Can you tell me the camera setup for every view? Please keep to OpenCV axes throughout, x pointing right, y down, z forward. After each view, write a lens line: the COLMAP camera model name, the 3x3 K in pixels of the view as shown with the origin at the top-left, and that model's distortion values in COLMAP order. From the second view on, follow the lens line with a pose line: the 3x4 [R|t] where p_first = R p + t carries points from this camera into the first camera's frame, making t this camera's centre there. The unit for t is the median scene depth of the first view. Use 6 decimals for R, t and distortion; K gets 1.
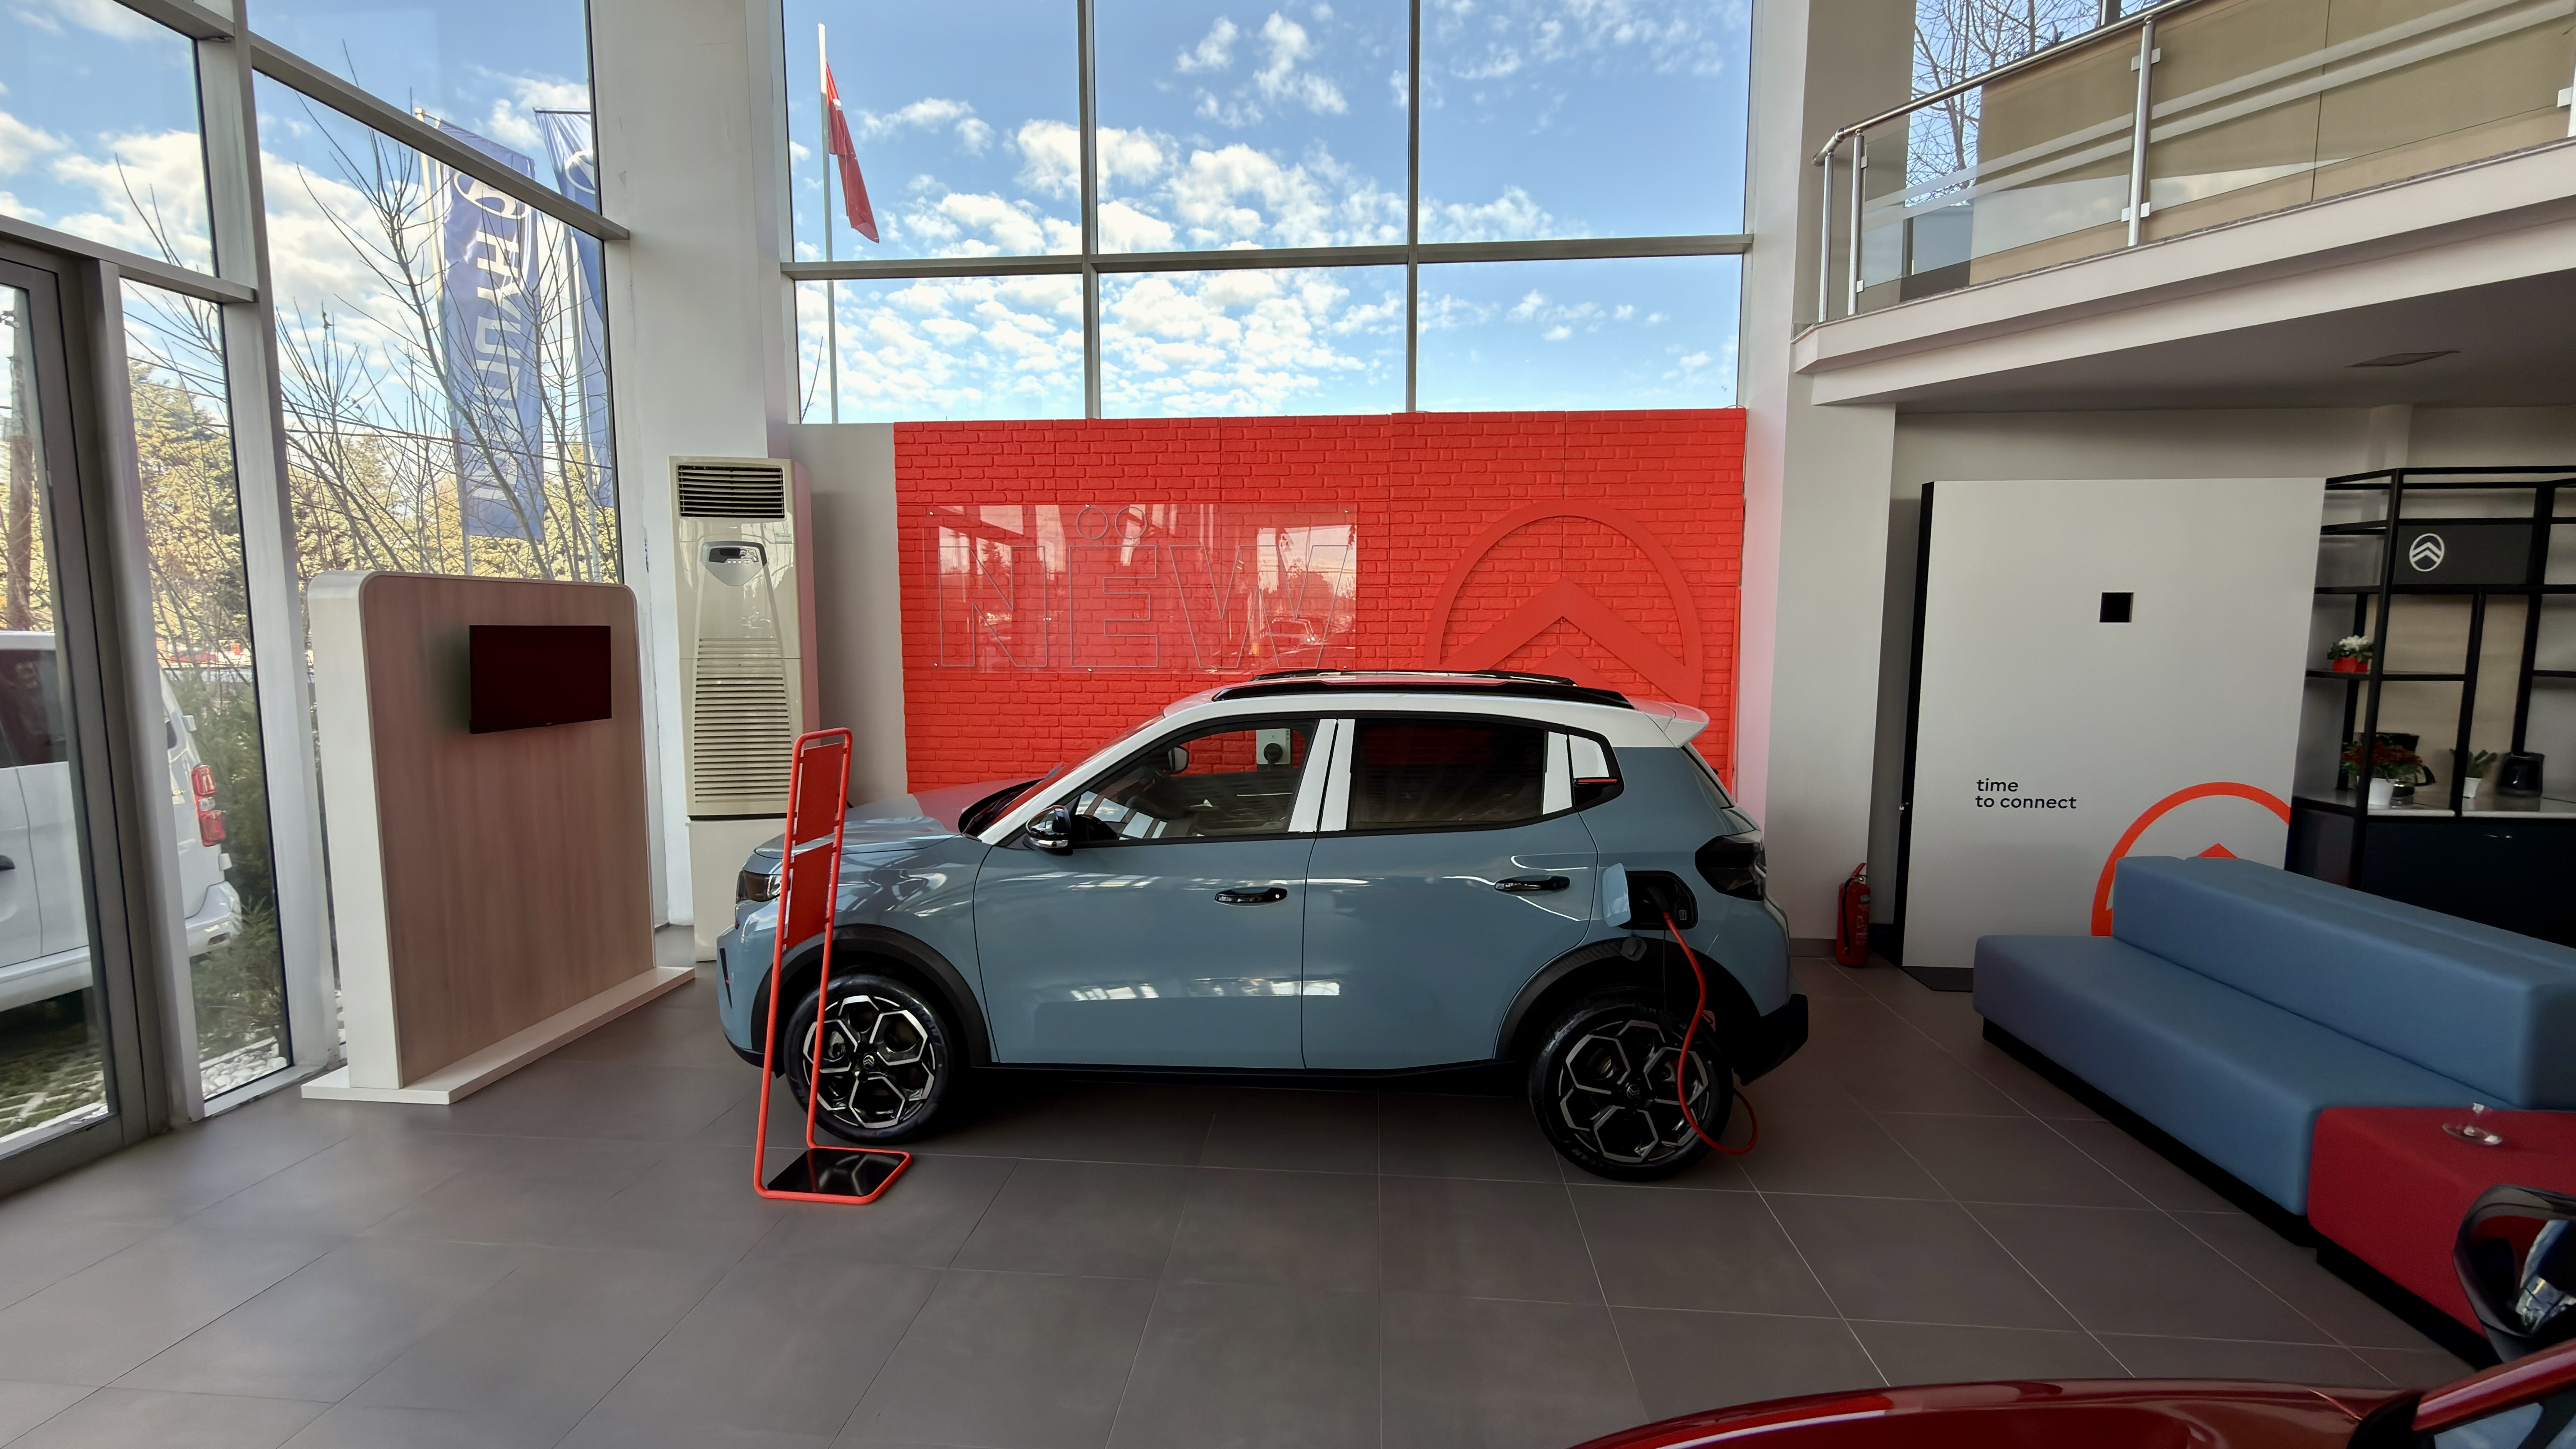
lens RADIAL K [[1027.1, 0, 1283.5], [0, 1027.1, 719.1], [0, 0, 1]] dist [-0.001681, 0.000506]
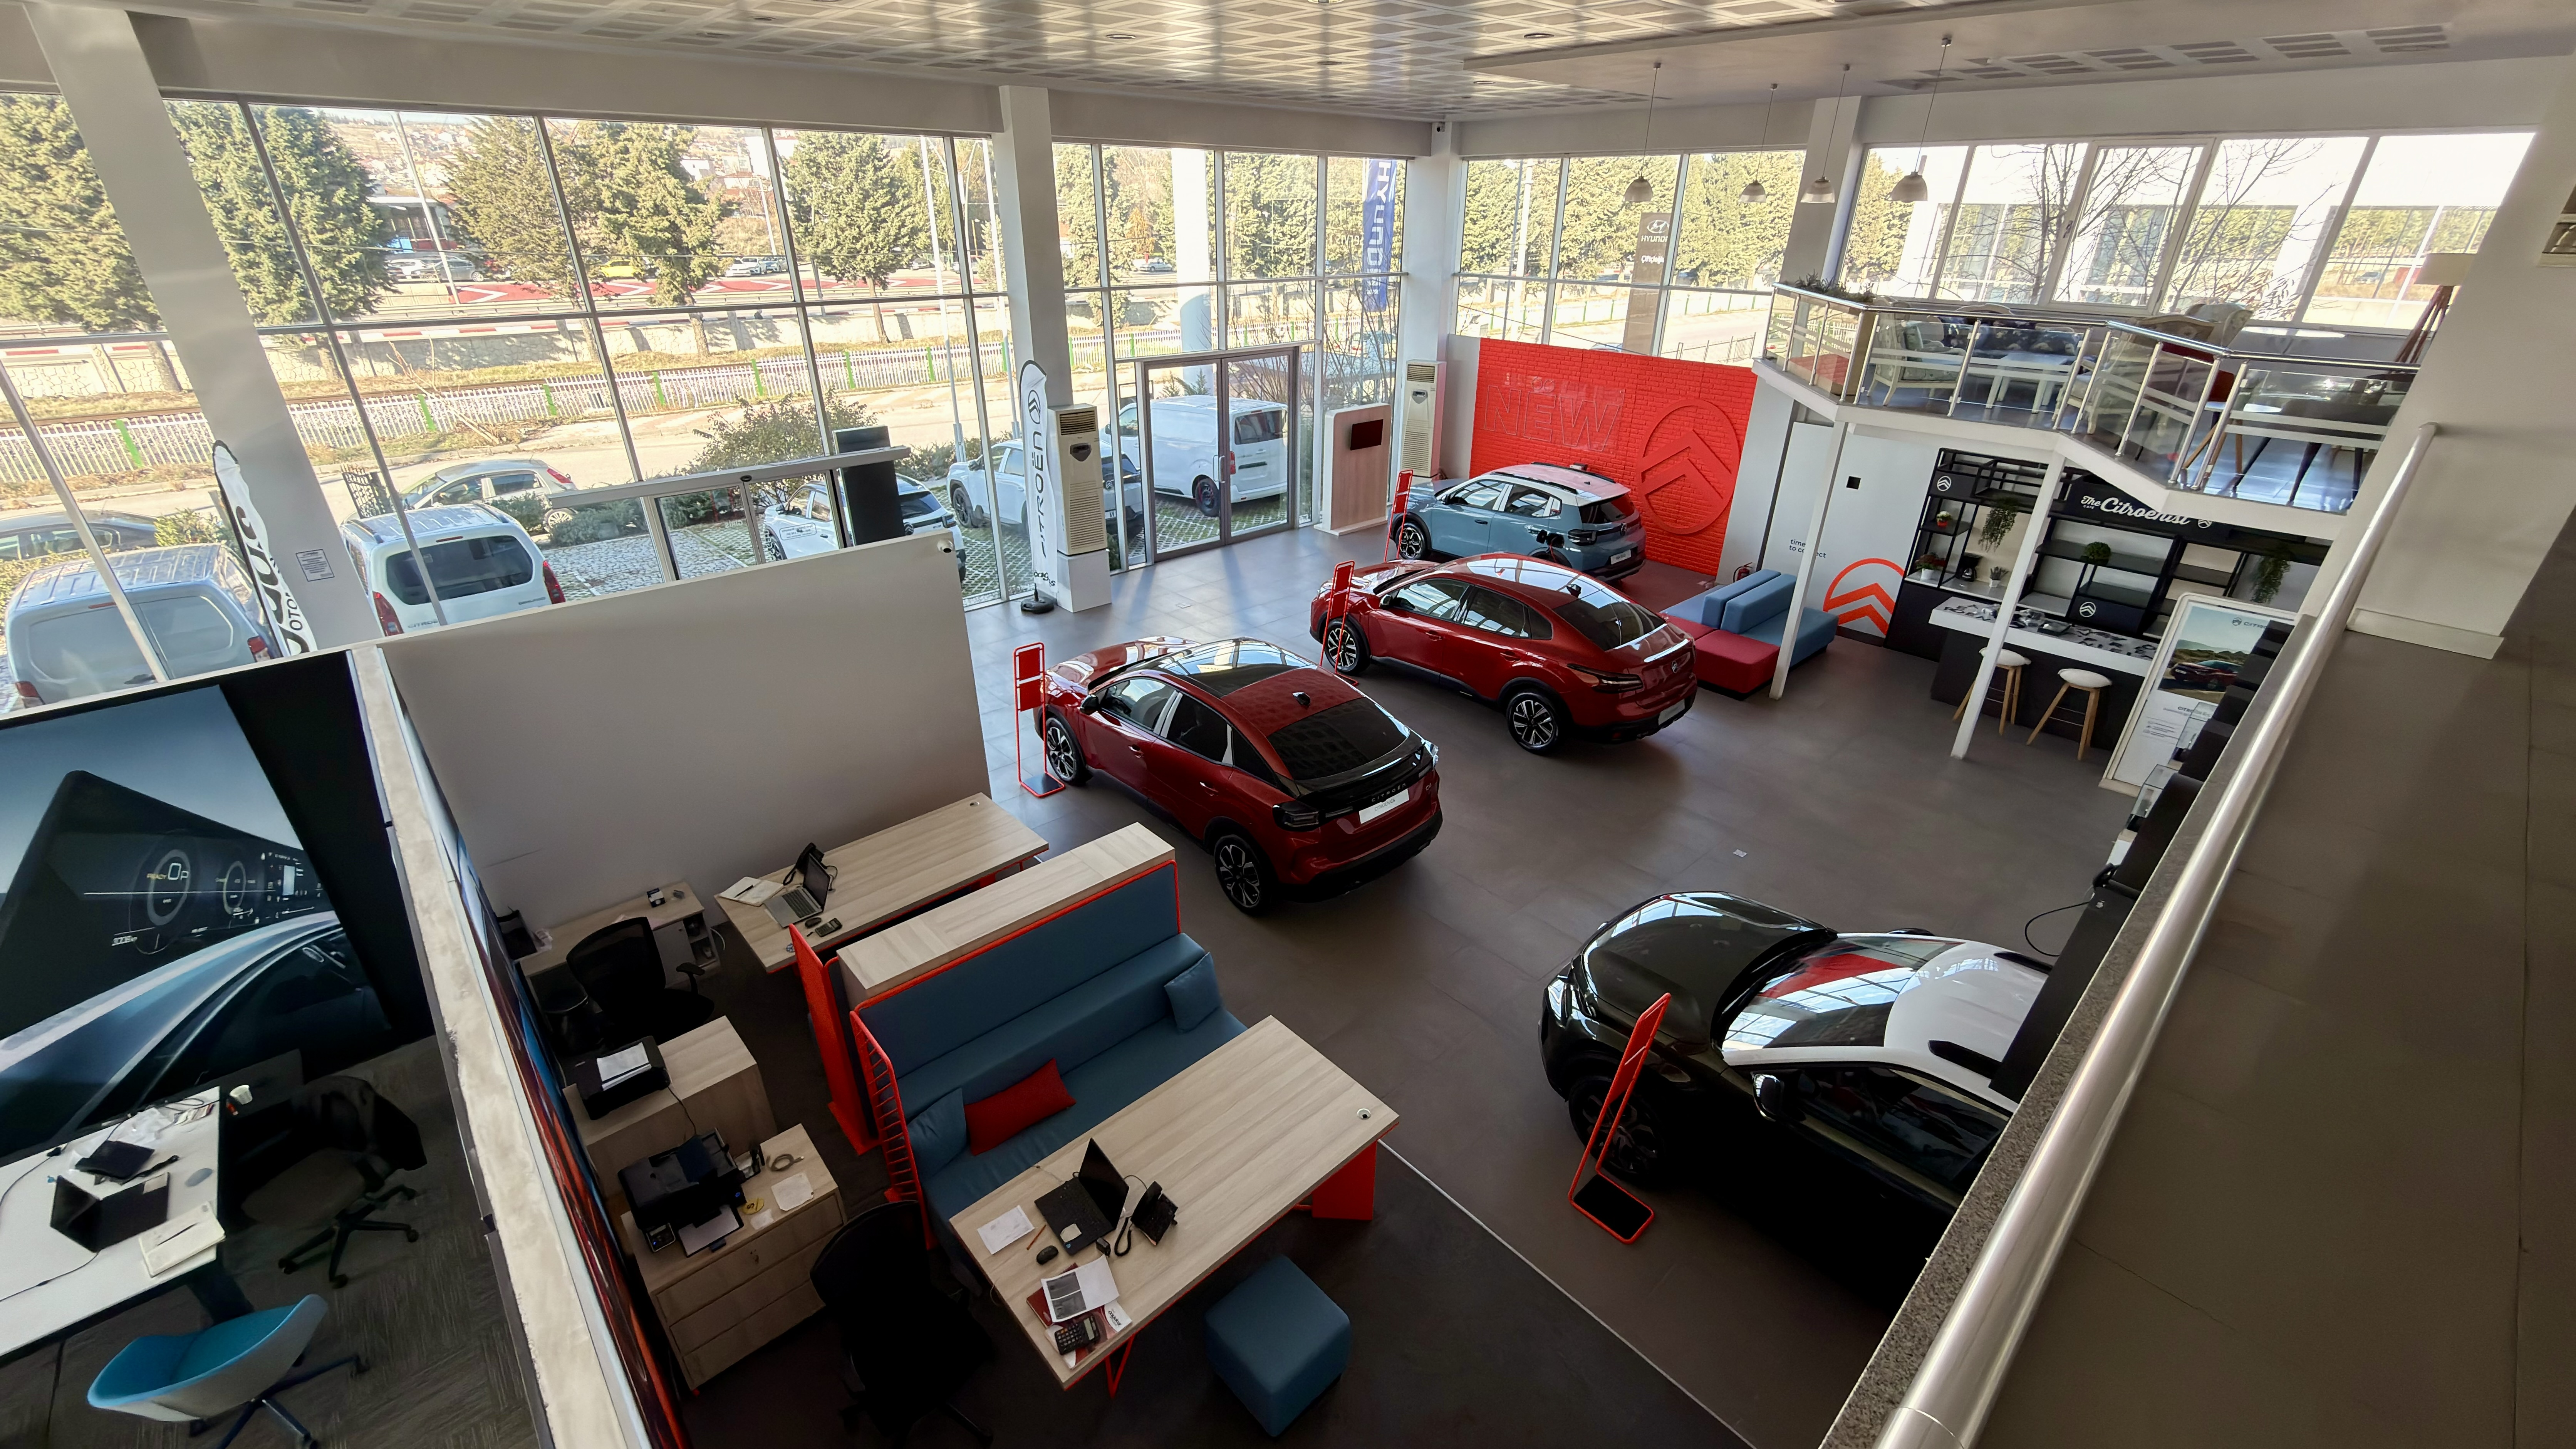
lens RADIAL K [[1027.1, 0, 1290.3], [0, 1027.1, 720.4], [0, 0, 1]] dist [-0.001681, 0.000506]
pose [[0.735082, 0.308247, -0.603853, 1.605291], [-0.069295, 0.920162, 0.385358, -0.482589], [0.674428, -0.241426, 0.697754, -1.989180]]
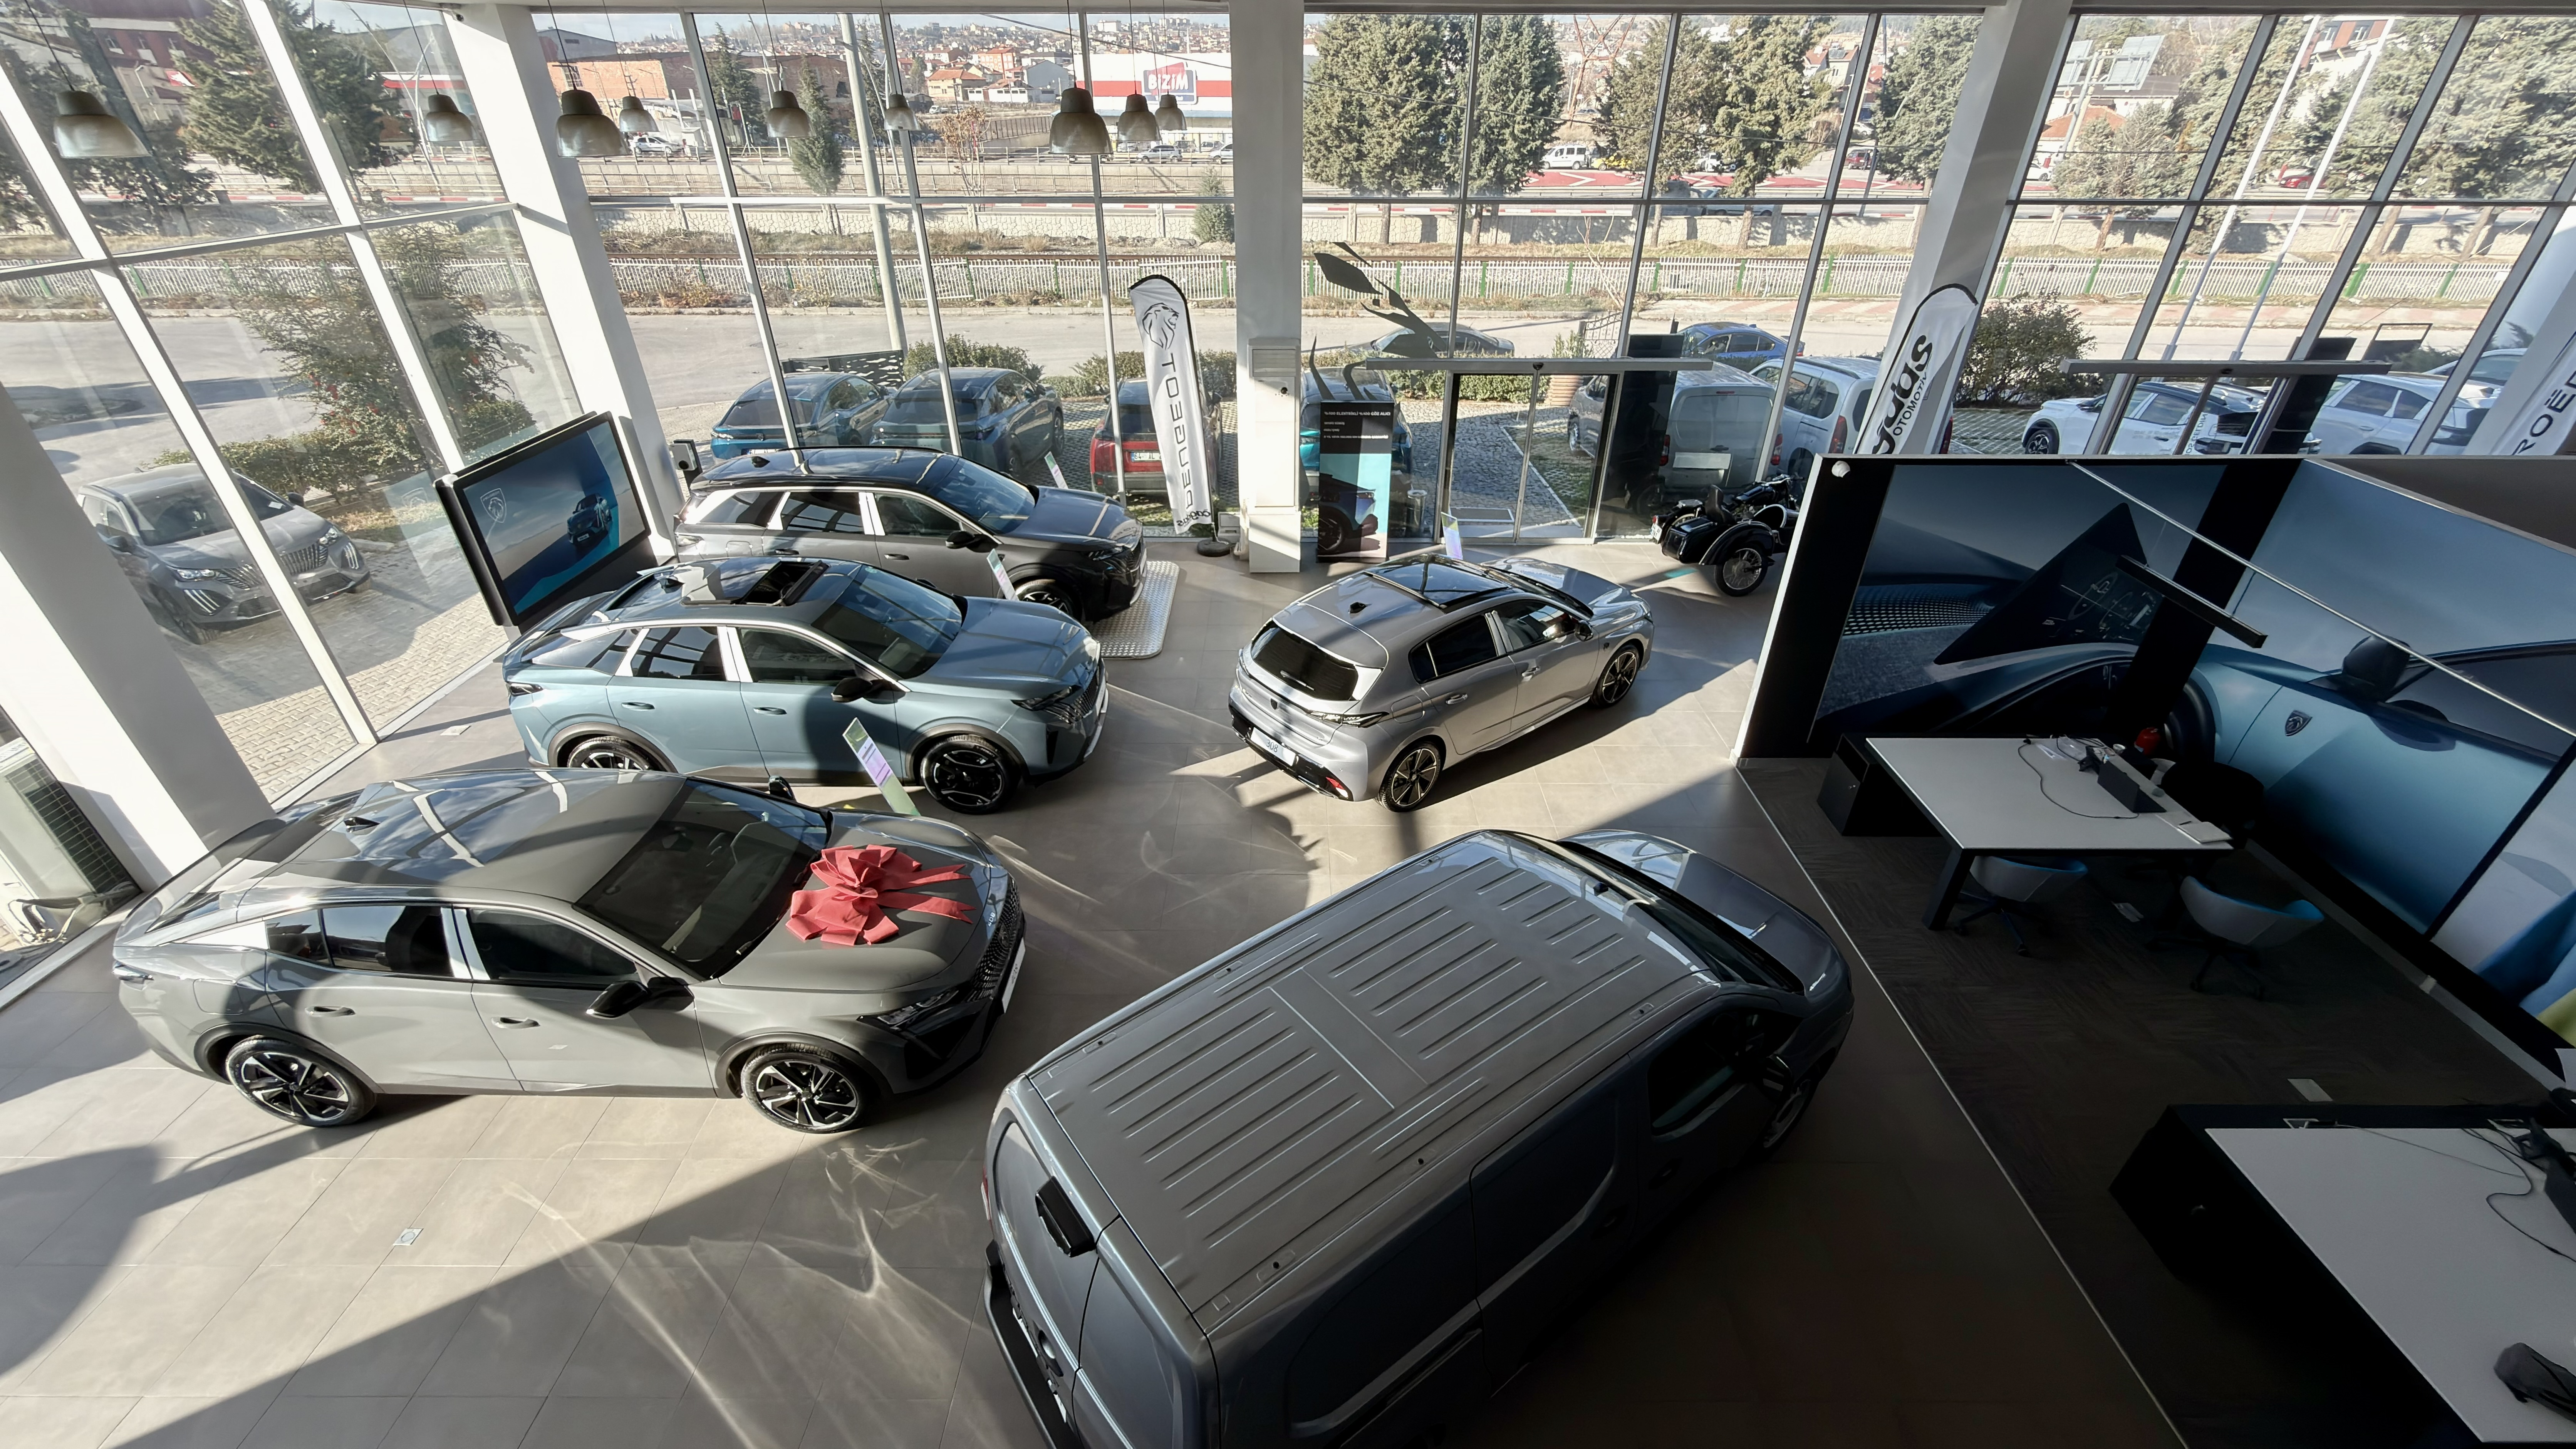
lens RADIAL K [[1027.1, 0, 1288.2], [0, 1027.1, 723.9], [0, 0, 1]] dist [-0.001681, 0.000506]
pose [[0.082538, 0.520327, -0.849969, 1.445665], [-0.092427, 0.853200, 0.513330, -0.331295], [0.992293, 0.036191, 0.118514, -3.571140]]
